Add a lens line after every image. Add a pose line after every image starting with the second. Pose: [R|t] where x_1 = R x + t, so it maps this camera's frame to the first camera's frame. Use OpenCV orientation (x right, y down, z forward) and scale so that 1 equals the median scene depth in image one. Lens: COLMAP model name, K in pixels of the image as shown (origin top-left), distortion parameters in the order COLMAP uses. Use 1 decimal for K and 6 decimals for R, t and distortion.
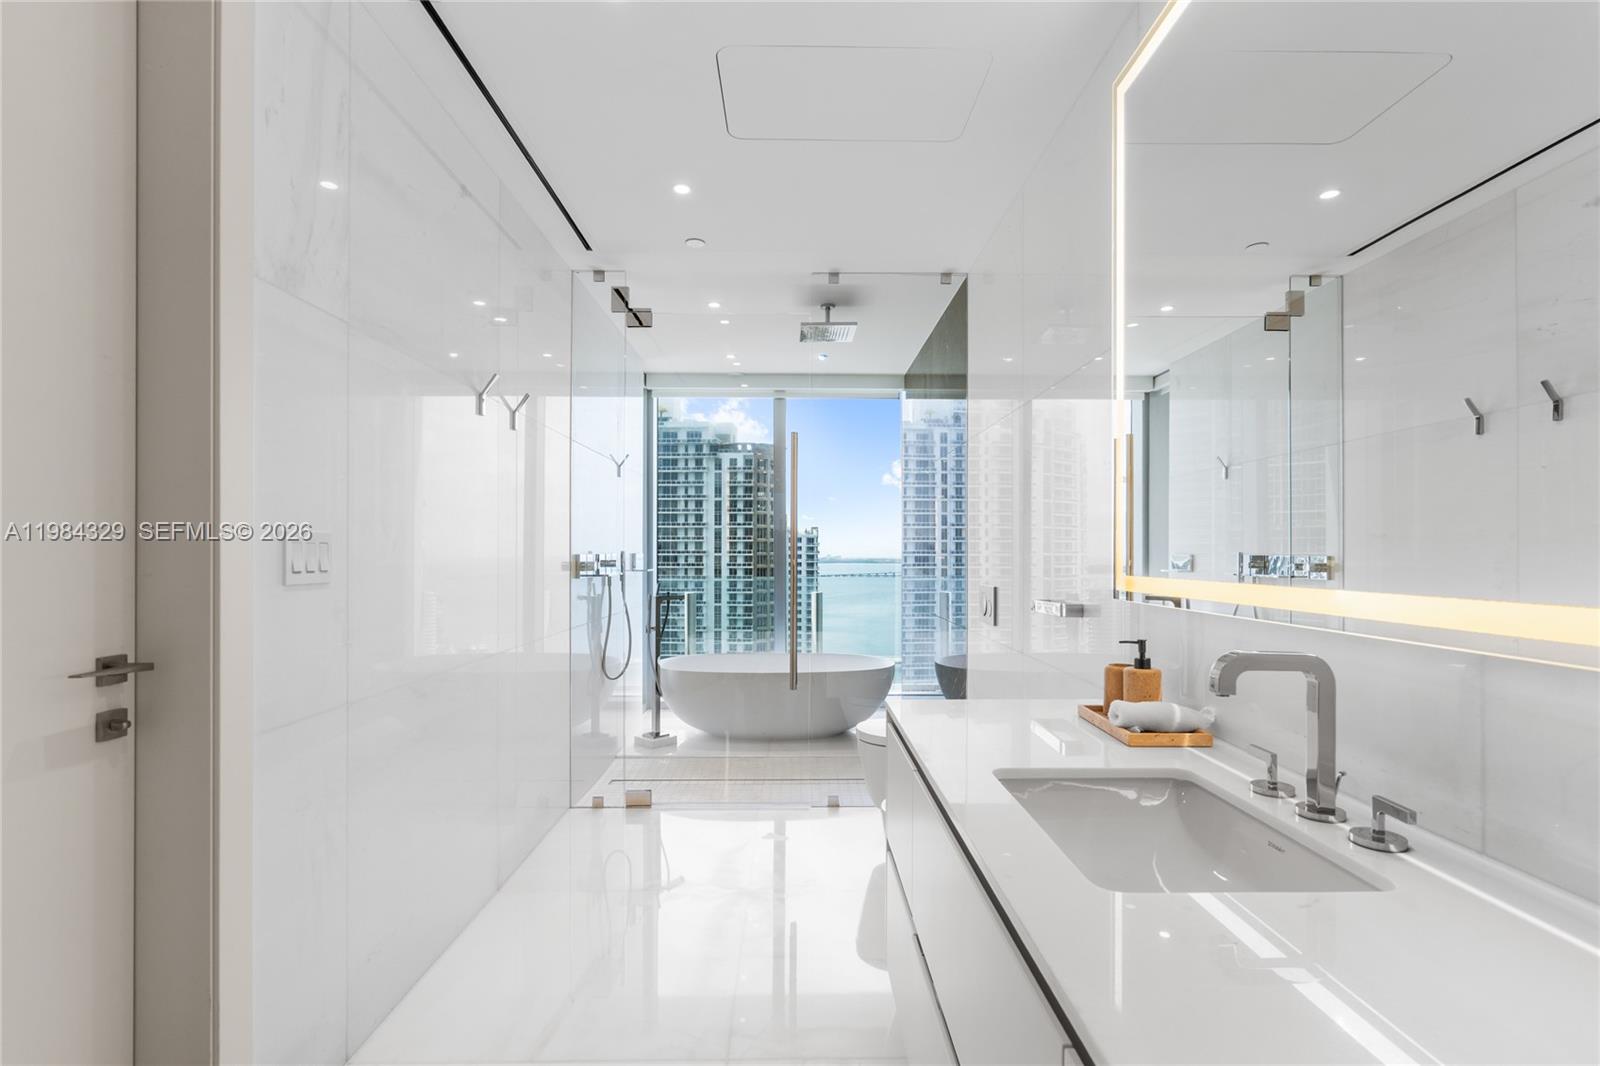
lens RADIAL K [[744.8, 0, 800.6], [0, 744.8, 548.1], [0, 0, 1]] dist [-0.002925, -0.000098]
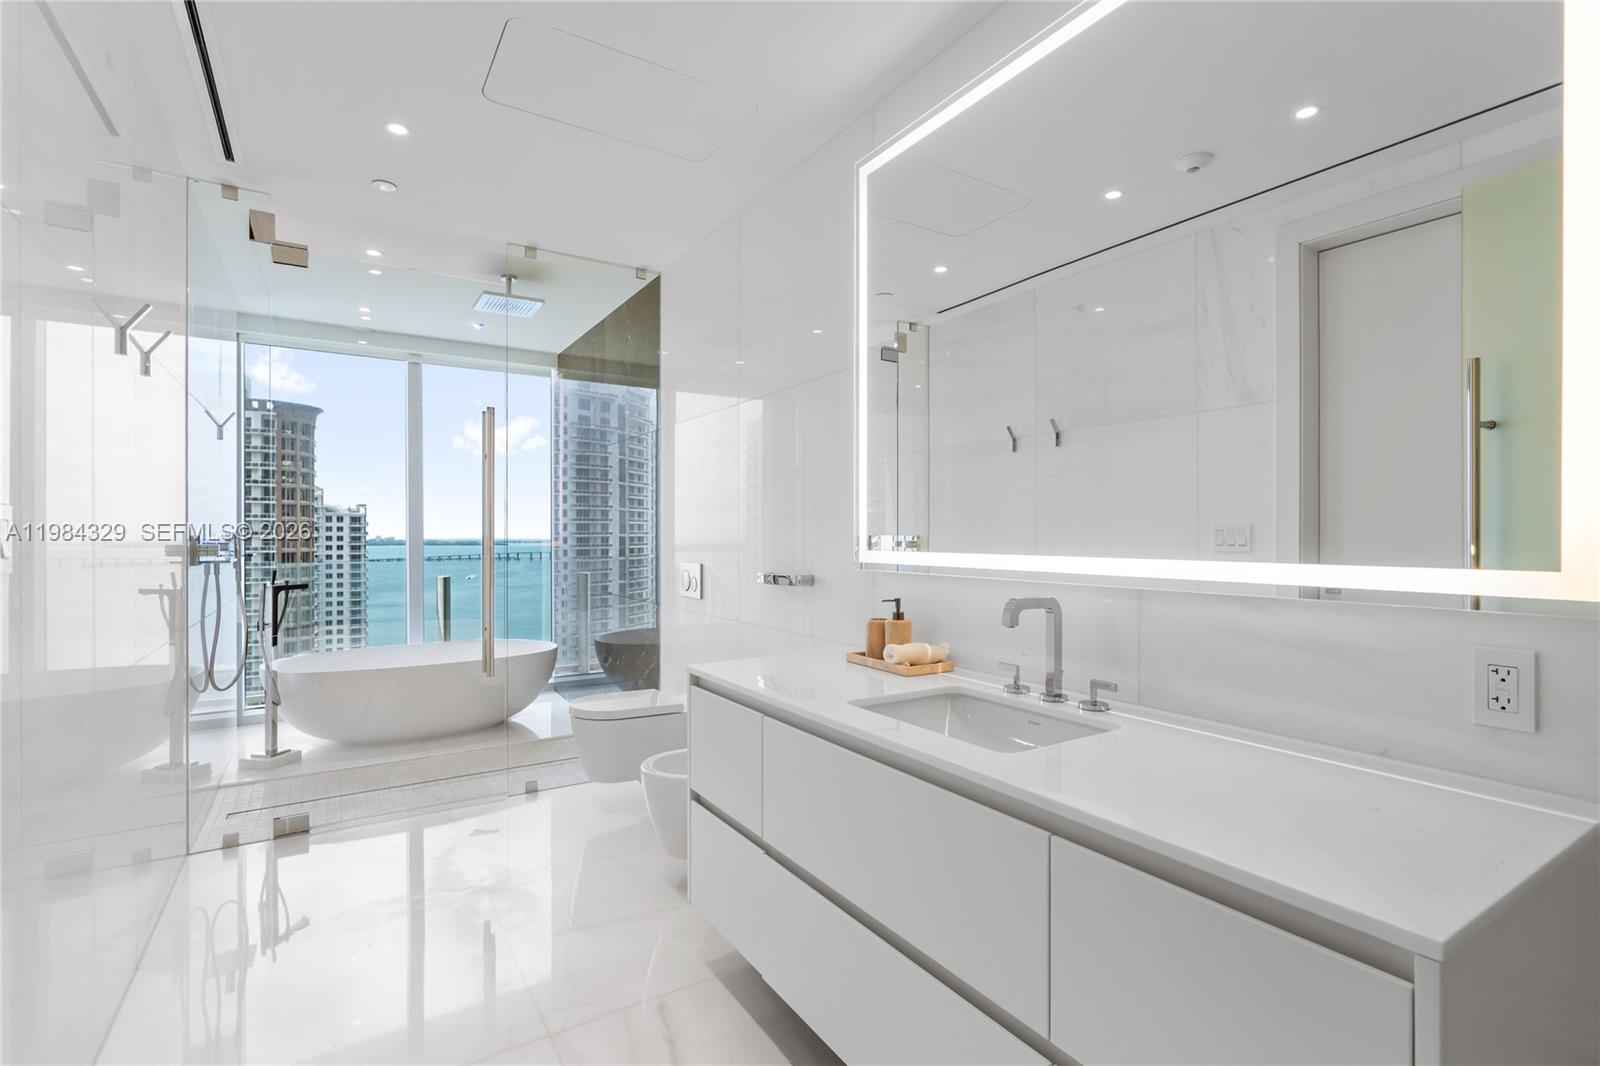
lens RADIAL K [[741.3, 0, 800.0], [0, 741.3, 533.0], [0, 0, 1]] dist [-0.000278, 0.000807]
pose [[0.851521, 0.000022, 0.524321, -0.164440], [-0.002661, 0.999987, 0.004279, 0.000563], [-0.524314, -0.005039, 0.851510, -0.015374]]
